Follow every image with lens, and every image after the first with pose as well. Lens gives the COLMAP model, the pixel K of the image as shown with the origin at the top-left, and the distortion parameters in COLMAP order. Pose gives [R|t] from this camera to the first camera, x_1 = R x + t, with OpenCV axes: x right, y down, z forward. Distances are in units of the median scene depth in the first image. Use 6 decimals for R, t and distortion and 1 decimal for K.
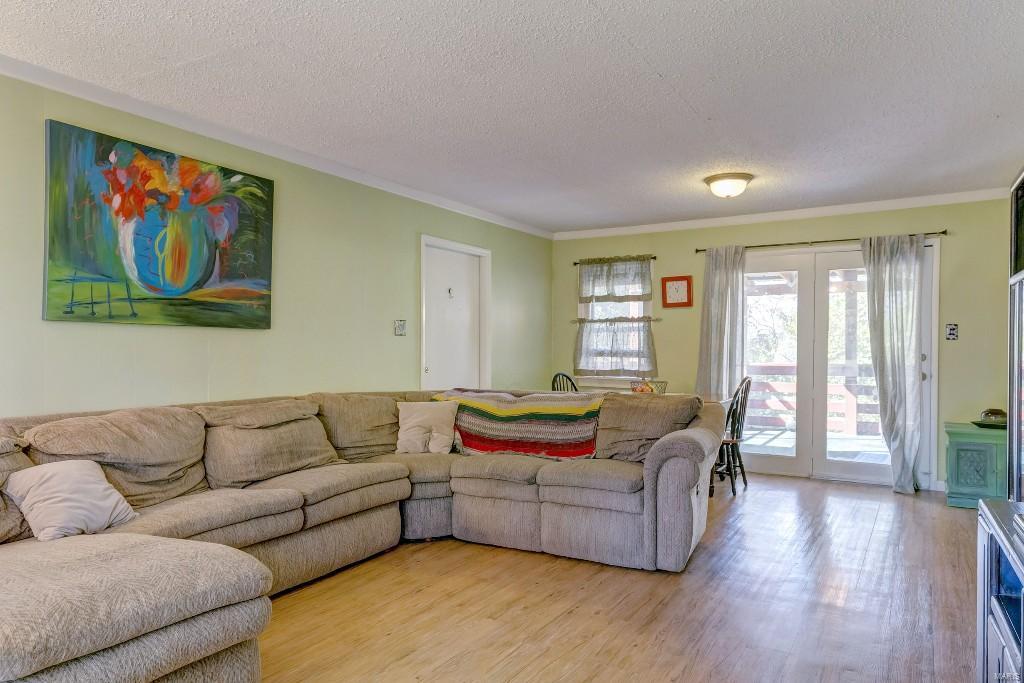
lens RADIAL K [[668.3, 0, 512.9], [0, 668.3, 348.7], [0, 0, 1]] dist [0.020324, -0.000252]
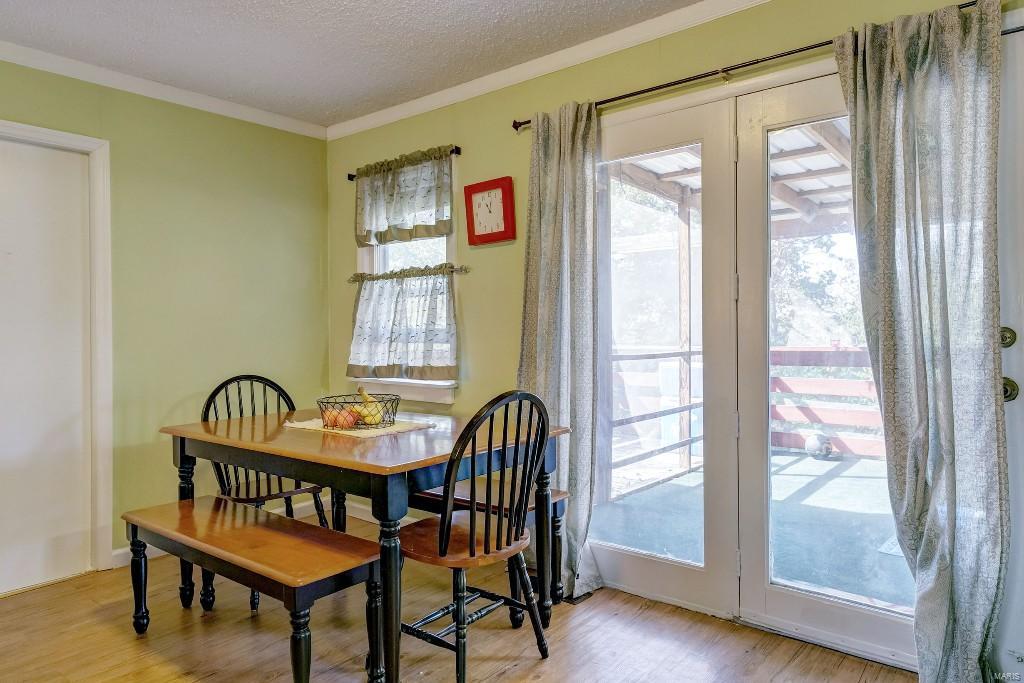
lens RADIAL K [[668.3, 0, 512.6], [0, 668.3, 322.4], [0, 0, 1]] dist [0.020324, -0.000252]
pose [[0.990076, -0.015446, -0.139678, 0.324723], [0.013383, 0.999787, -0.015697, 0.006270], [0.139891, 0.013672, 0.990073, 0.492506]]
